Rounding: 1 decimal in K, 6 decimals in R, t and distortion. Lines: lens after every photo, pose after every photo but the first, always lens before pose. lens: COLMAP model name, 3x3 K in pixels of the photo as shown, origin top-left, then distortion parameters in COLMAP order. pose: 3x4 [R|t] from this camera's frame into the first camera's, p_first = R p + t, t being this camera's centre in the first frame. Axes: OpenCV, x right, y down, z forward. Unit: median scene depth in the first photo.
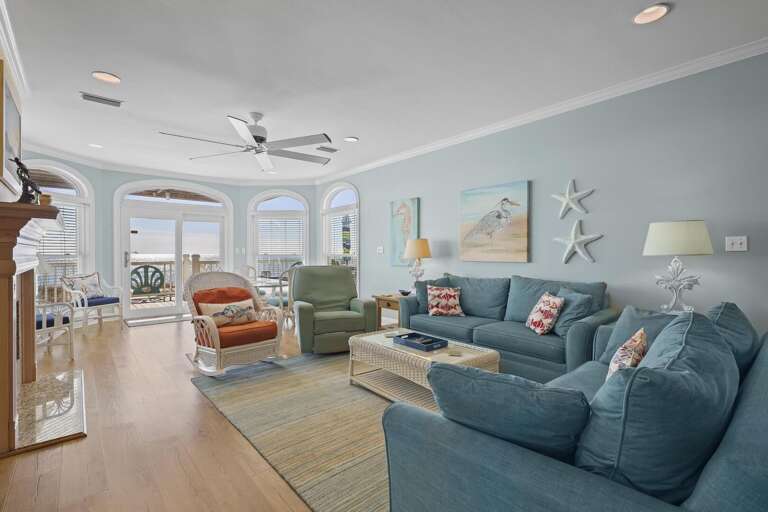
lens RADIAL K [[359.6, 0, 384.3], [0, 359.6, 264.5], [0, 0, 1]] dist [-0.000104, 0.000071]
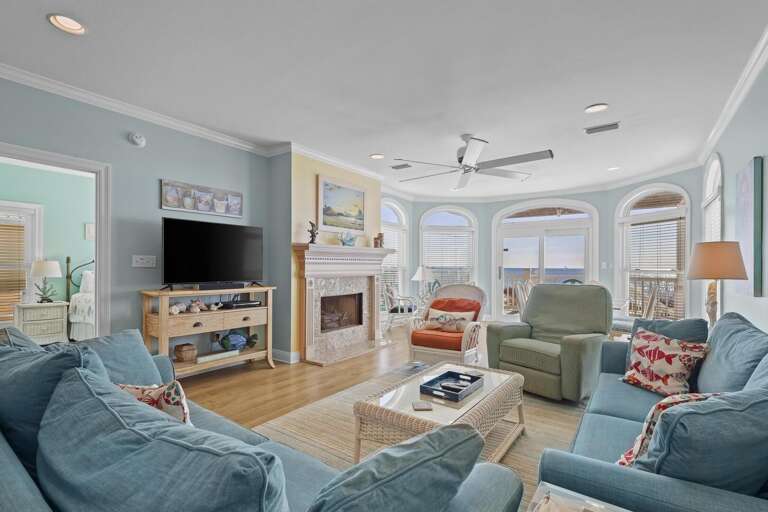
lens RADIAL K [[359.6, 0, 384.3], [0, 359.6, 264.5], [0, 0, 1]] dist [-0.000104, 0.000071]
pose [[0.237971, -0.003673, -0.971265, 0.393600], [-0.035703, 0.999284, -0.012527, -0.011800], [0.970616, 0.037658, 0.237669, 0.341454]]
